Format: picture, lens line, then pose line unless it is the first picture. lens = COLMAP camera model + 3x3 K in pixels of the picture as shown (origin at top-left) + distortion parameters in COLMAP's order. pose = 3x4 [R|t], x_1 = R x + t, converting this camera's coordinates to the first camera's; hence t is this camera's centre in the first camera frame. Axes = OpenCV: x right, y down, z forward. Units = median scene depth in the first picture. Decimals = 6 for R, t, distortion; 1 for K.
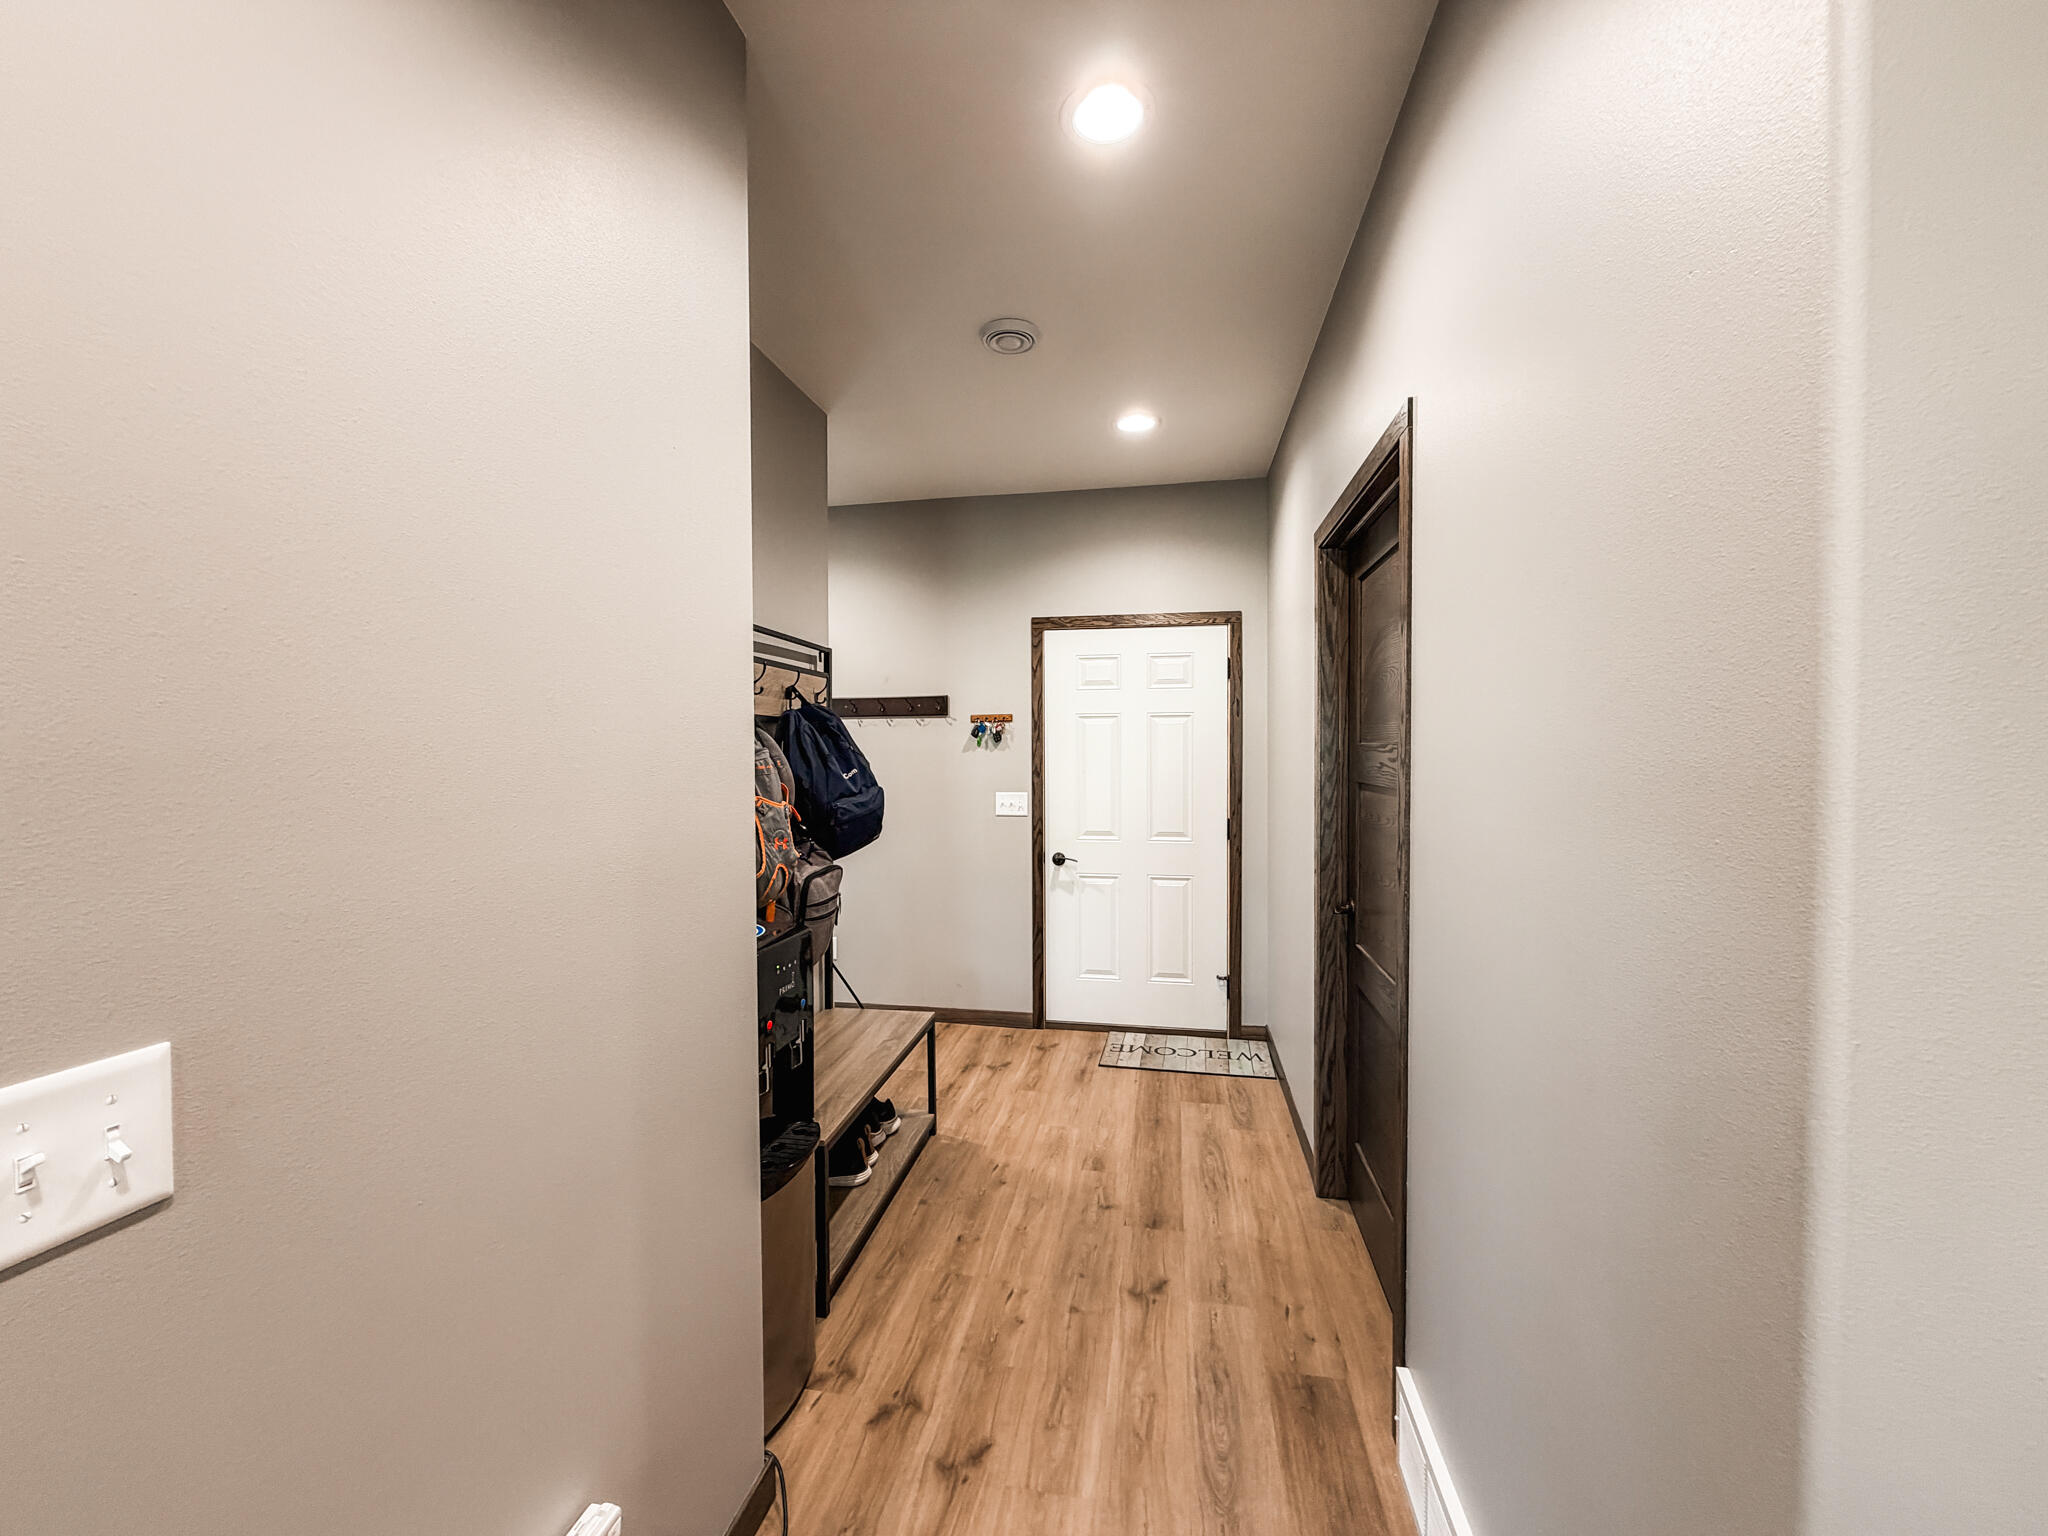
lens RADIAL K [[816.3, 0, 1013.8], [0, 816.3, 765.2], [0, 0, 1]] dist [-0.000674, -0.000278]
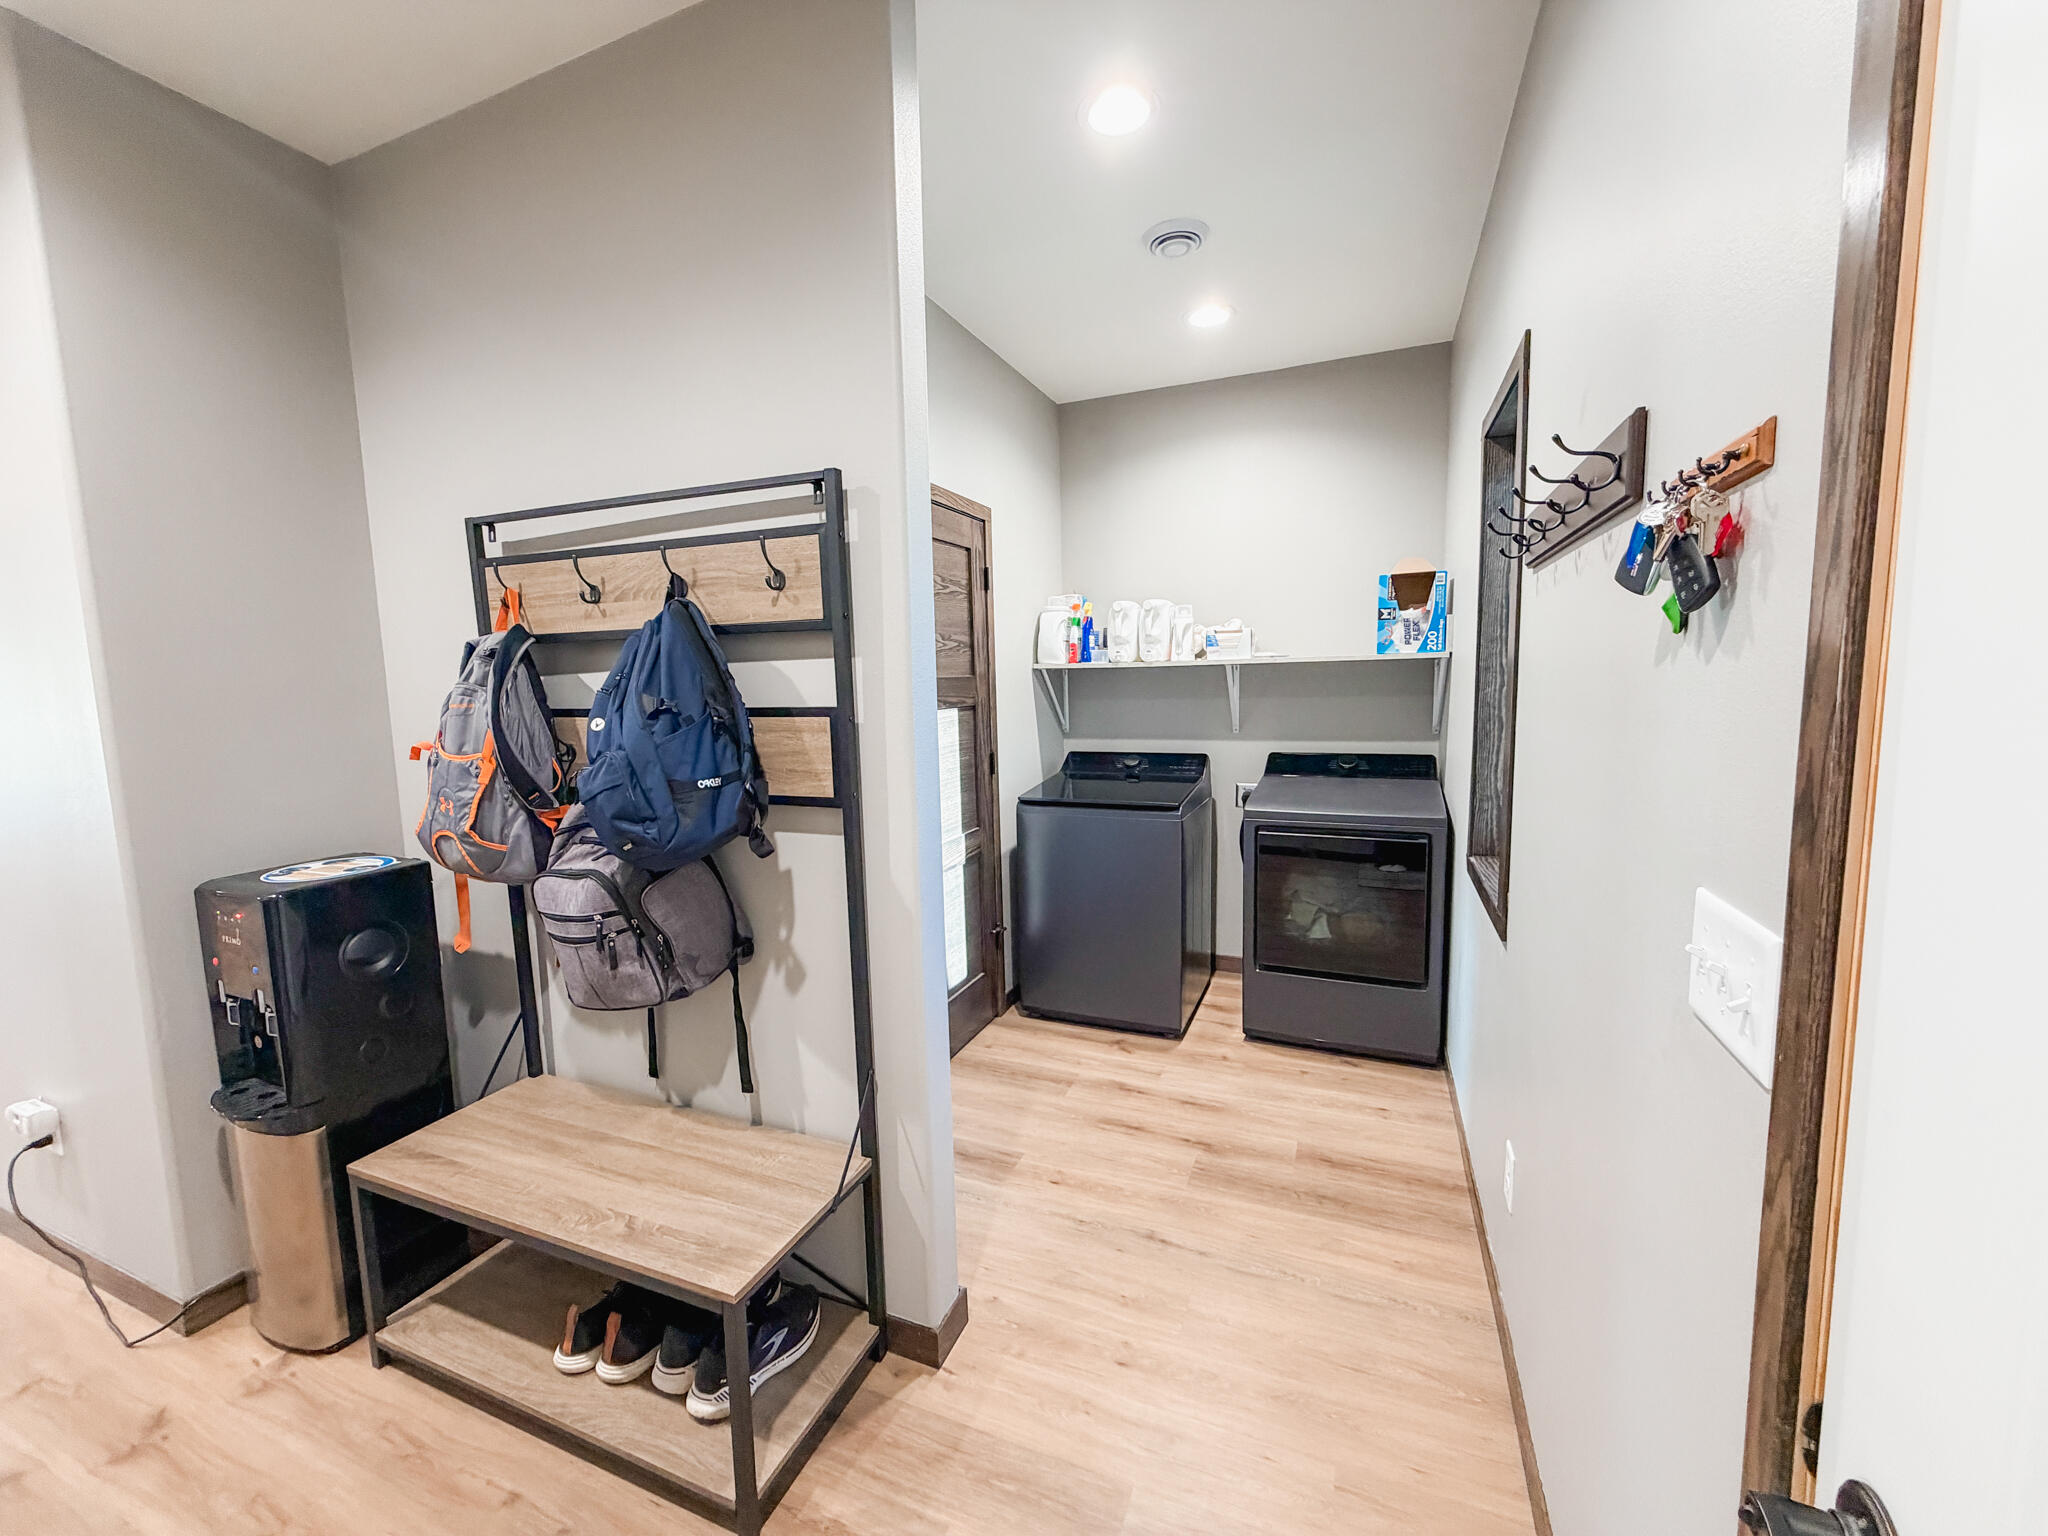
lens RADIAL K [[816.3, 0, 1013.8], [0, 816.3, 765.2], [0, 0, 1]] dist [-0.000674, -0.000278]
pose [[-0.209397, 0.112371, -0.971352, 0.187043], [0.001891, 0.993420, 0.114516, -0.015567], [0.977829, 0.022142, -0.208232, 0.896904]]
